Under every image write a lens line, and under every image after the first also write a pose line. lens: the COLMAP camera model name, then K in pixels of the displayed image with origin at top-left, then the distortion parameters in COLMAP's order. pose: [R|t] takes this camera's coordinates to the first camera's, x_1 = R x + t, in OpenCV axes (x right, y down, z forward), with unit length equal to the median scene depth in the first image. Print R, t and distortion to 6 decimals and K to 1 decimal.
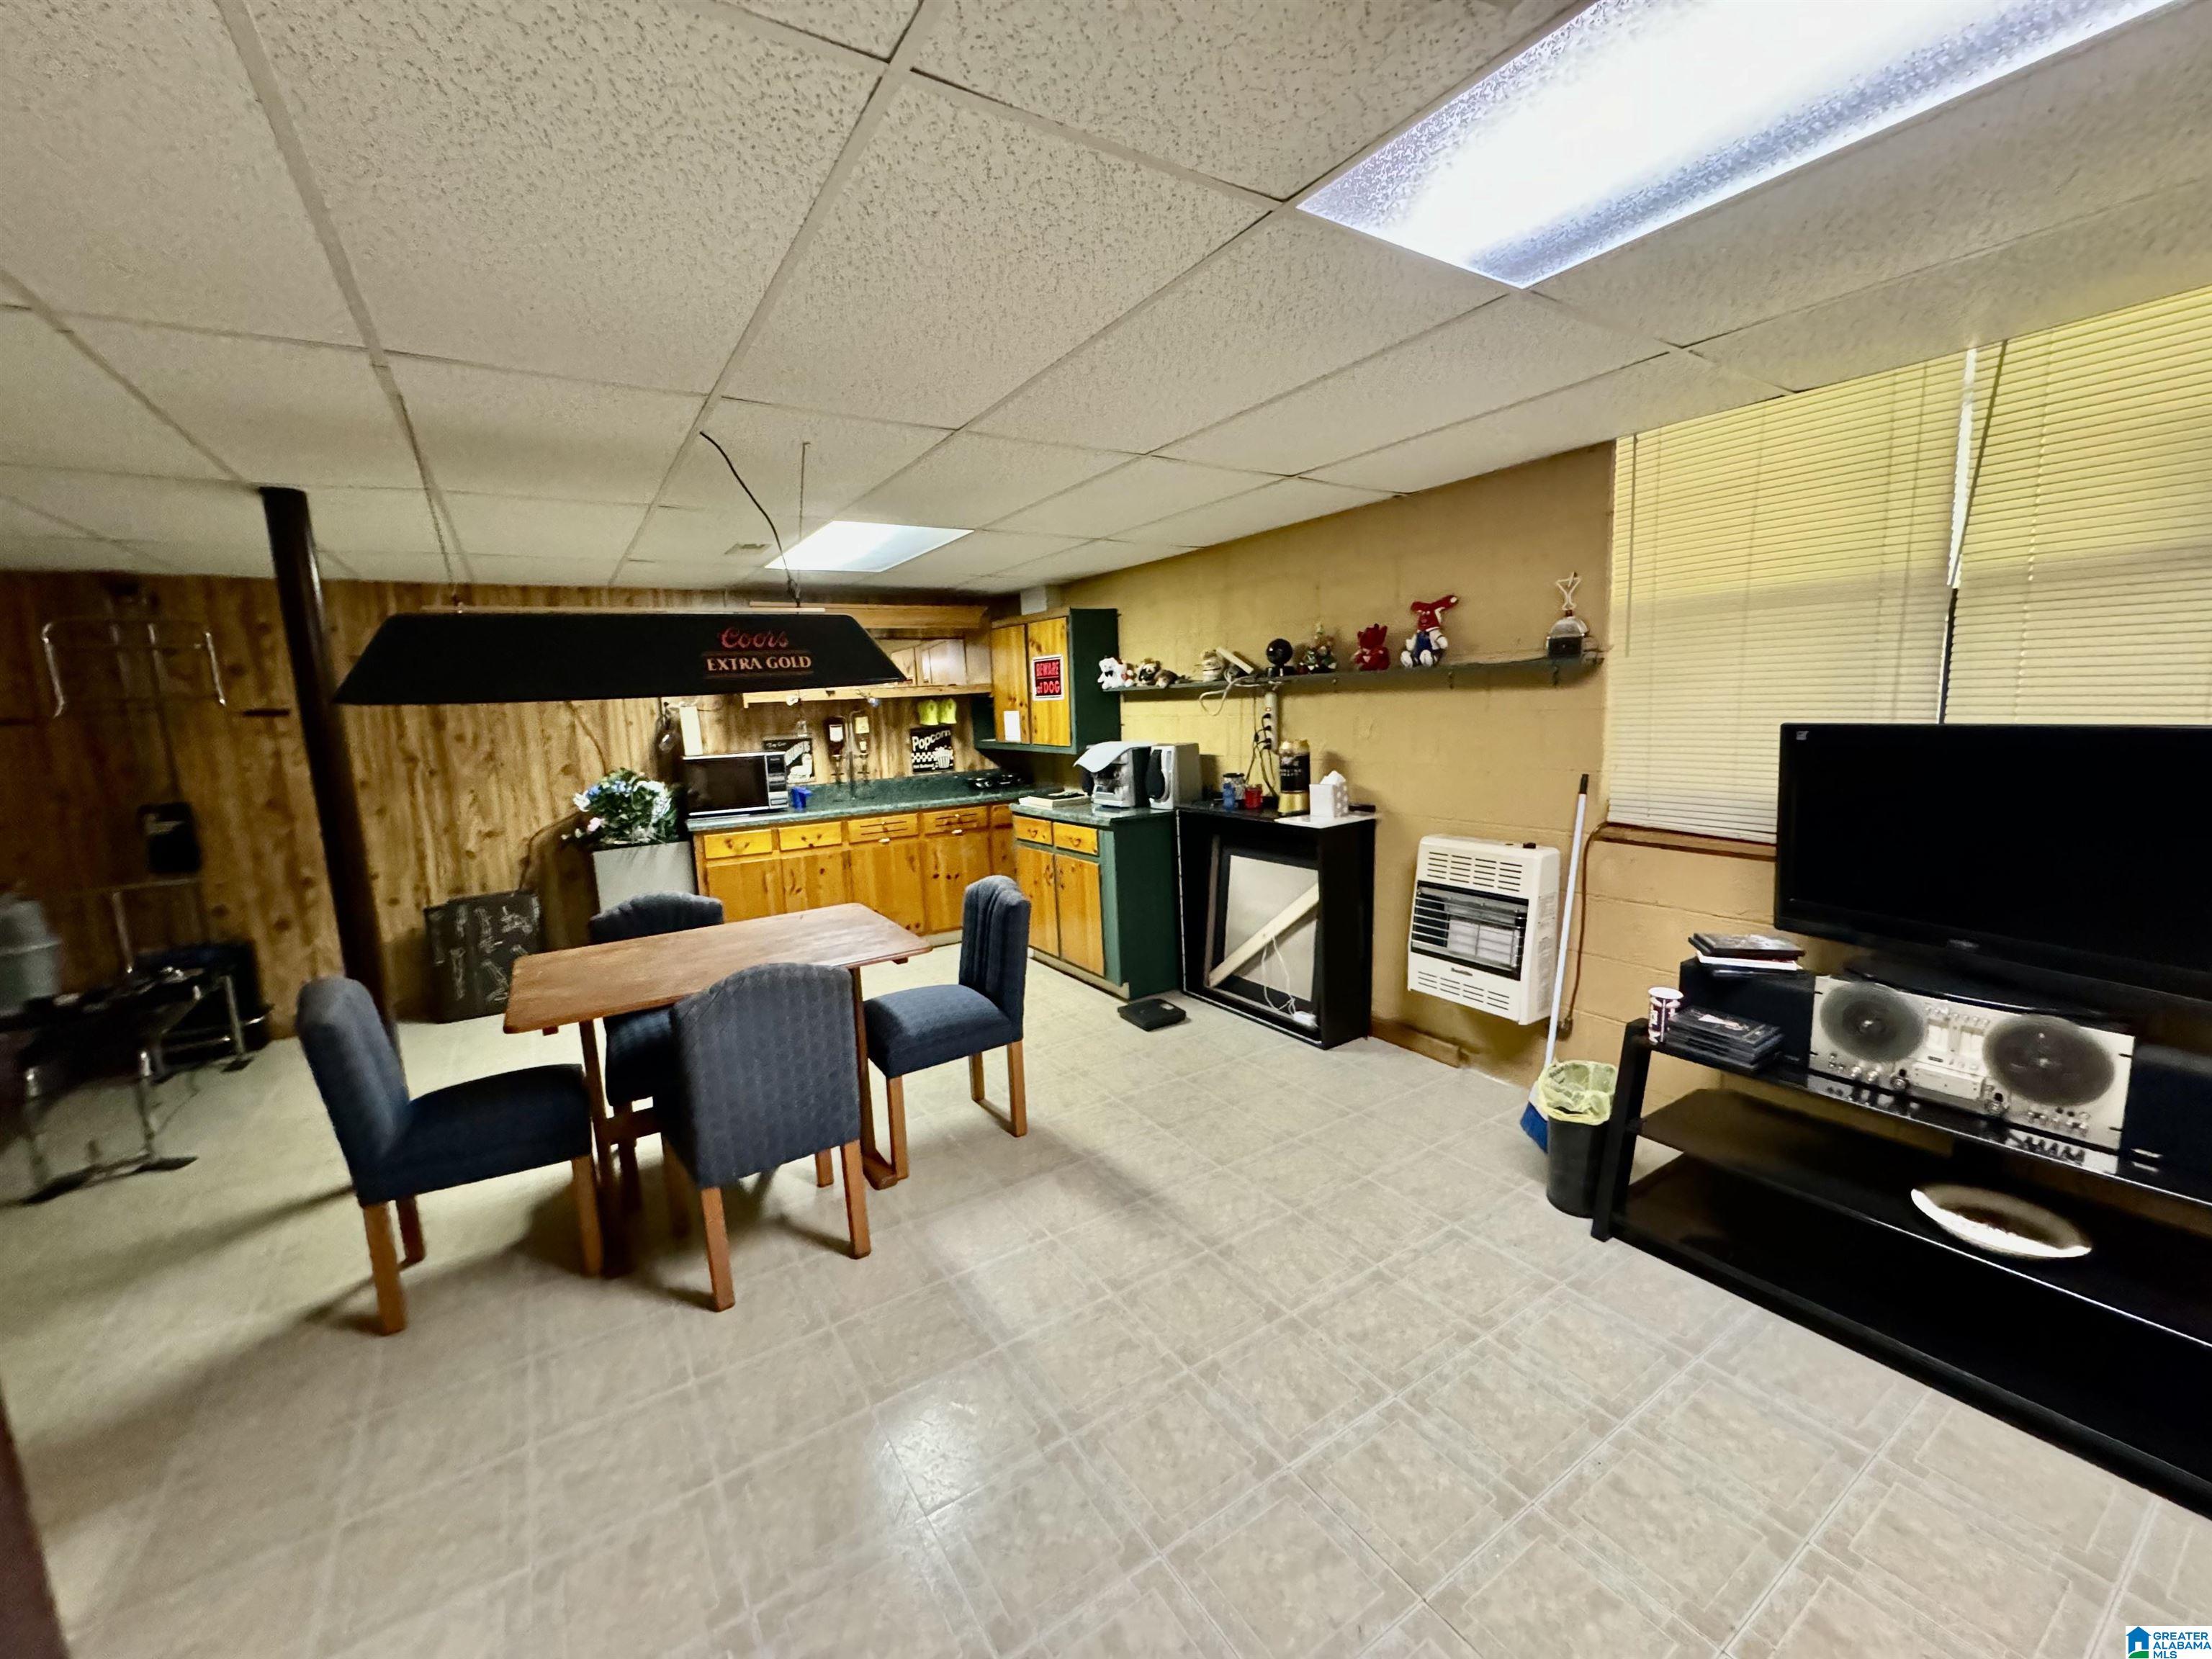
lens RADIAL K [[881.6, 0, 1106.0], [0, 881.6, 829.5], [0, 0, 1]] dist [-0.002962, -0.000183]
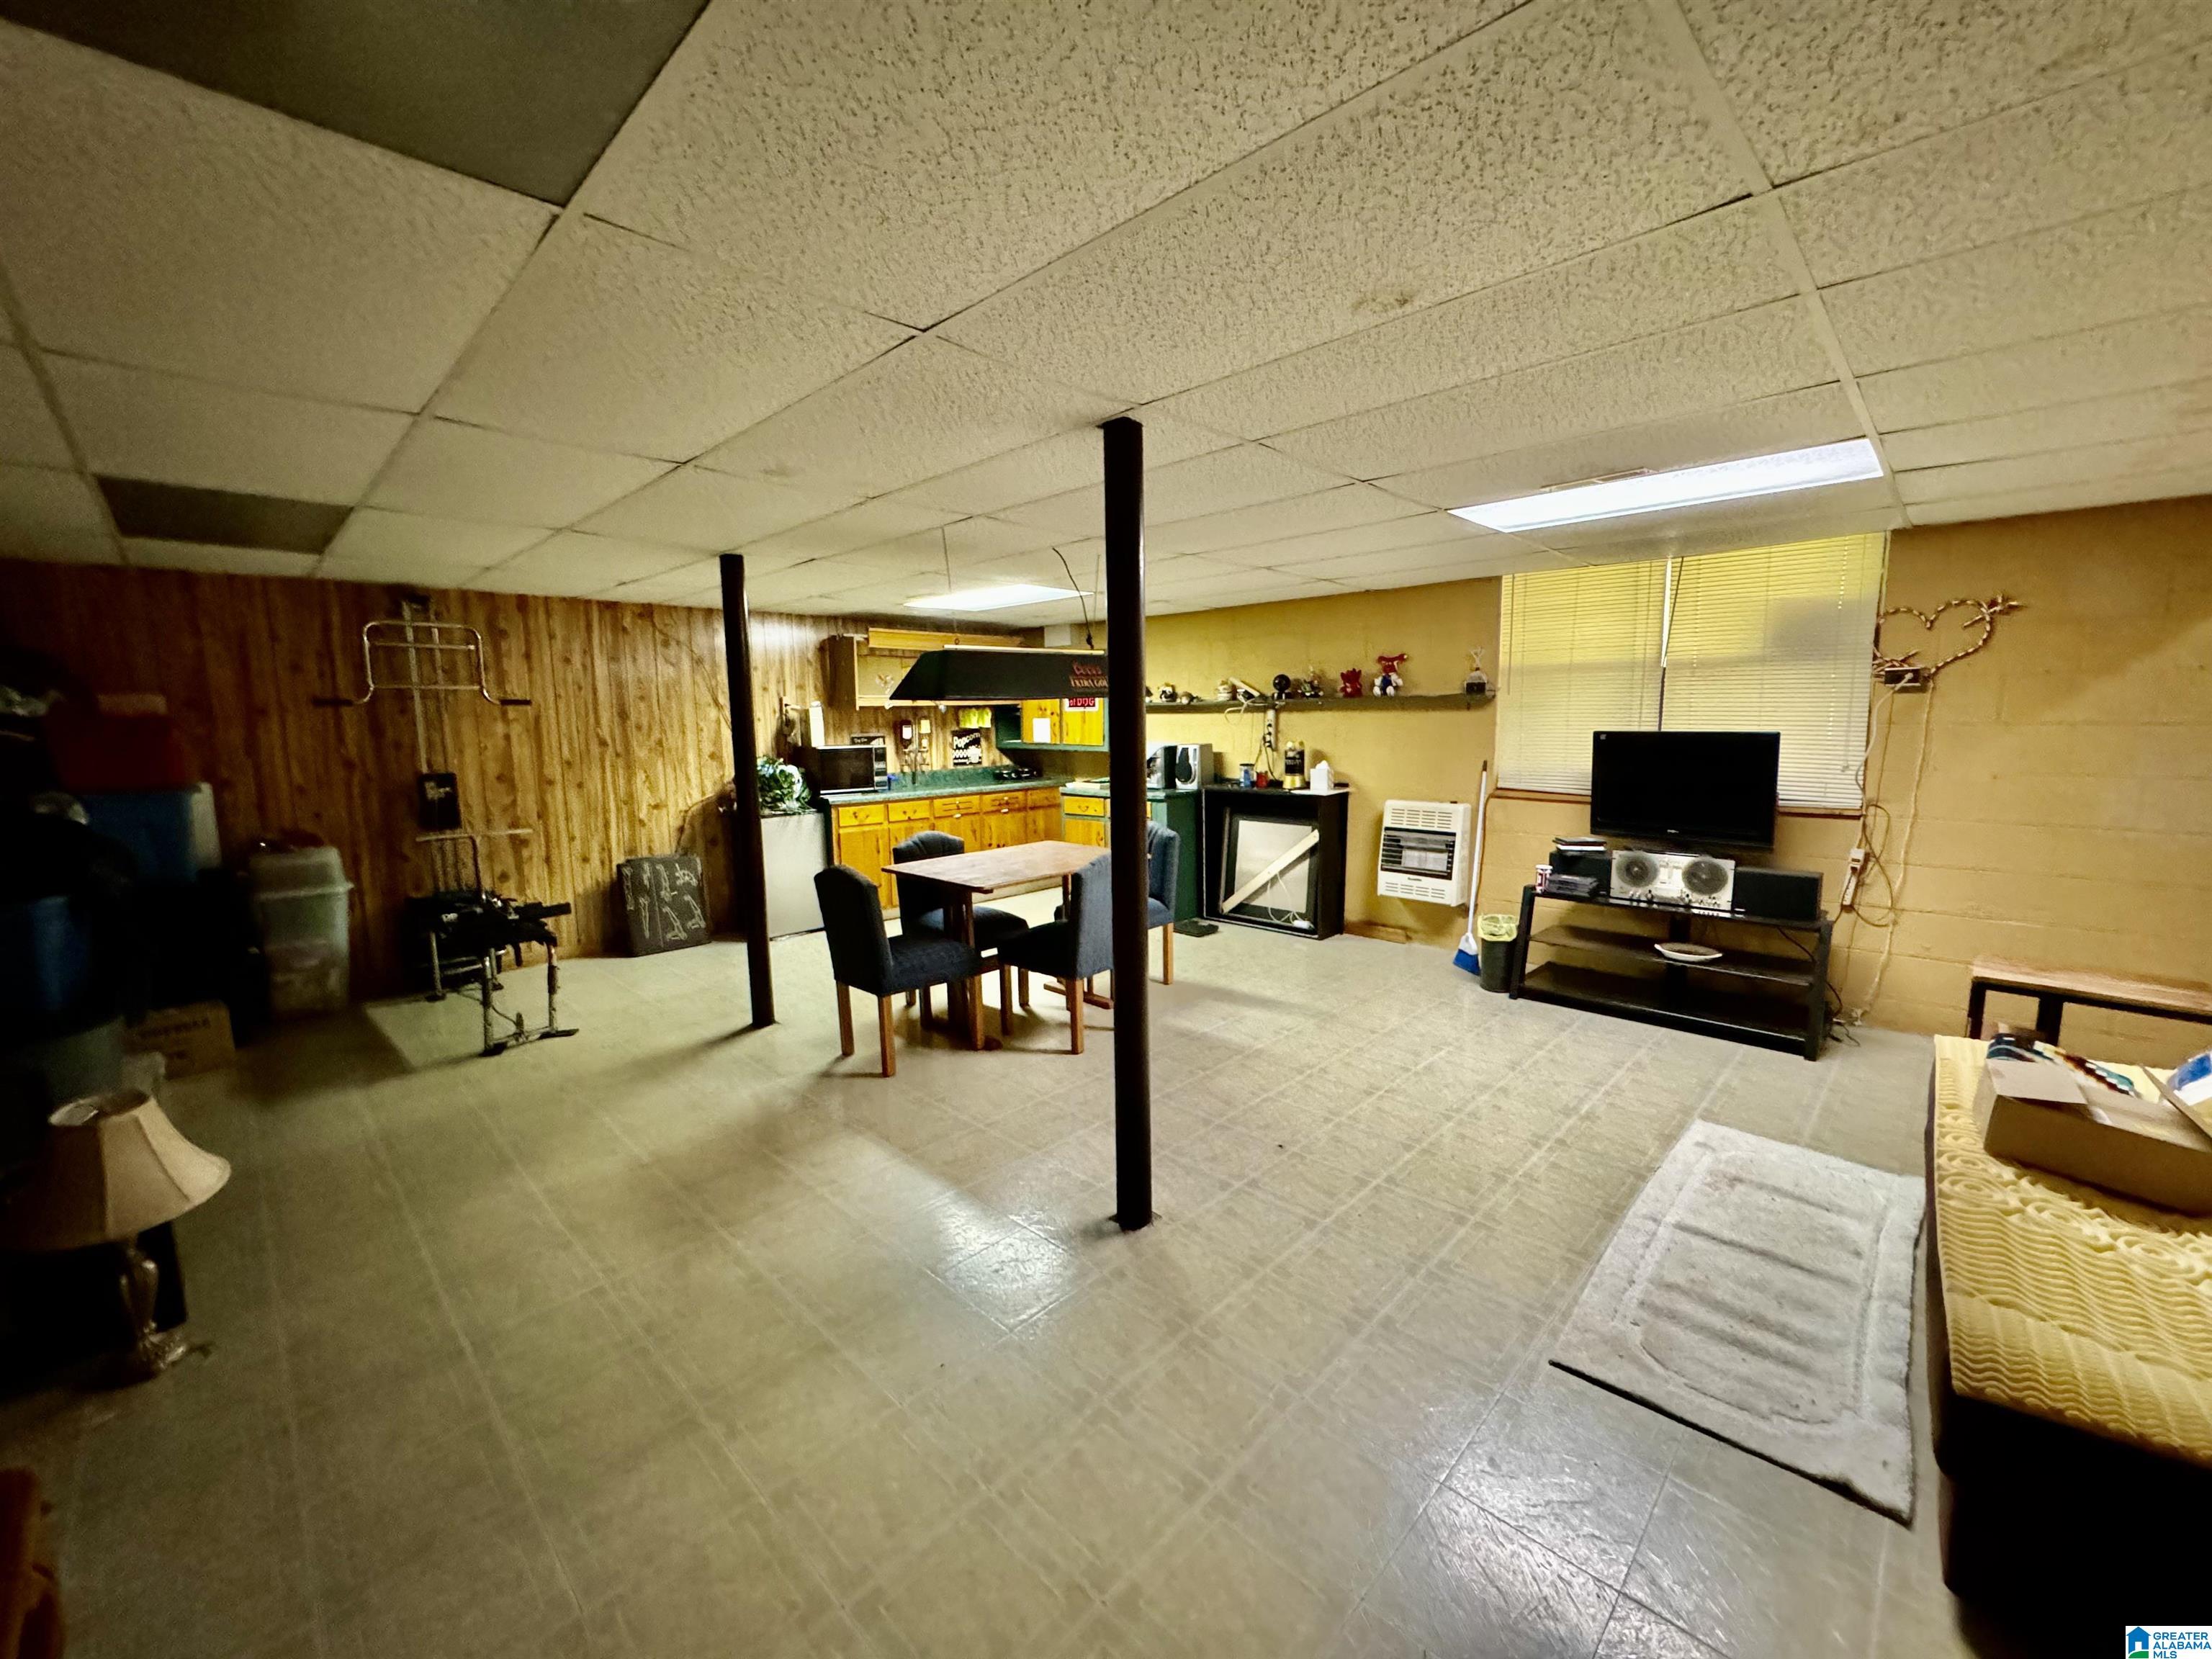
lens RADIAL K [[881.6, 0, 1106.0], [0, 881.6, 829.5], [0, 0, 1]] dist [-0.002962, -0.000183]
pose [[0.975197, -0.001070, 0.221337, -0.433058], [0.005426, 0.999803, -0.019071, 0.077490], [-0.221273, 0.019799, 0.975011, -0.404021]]
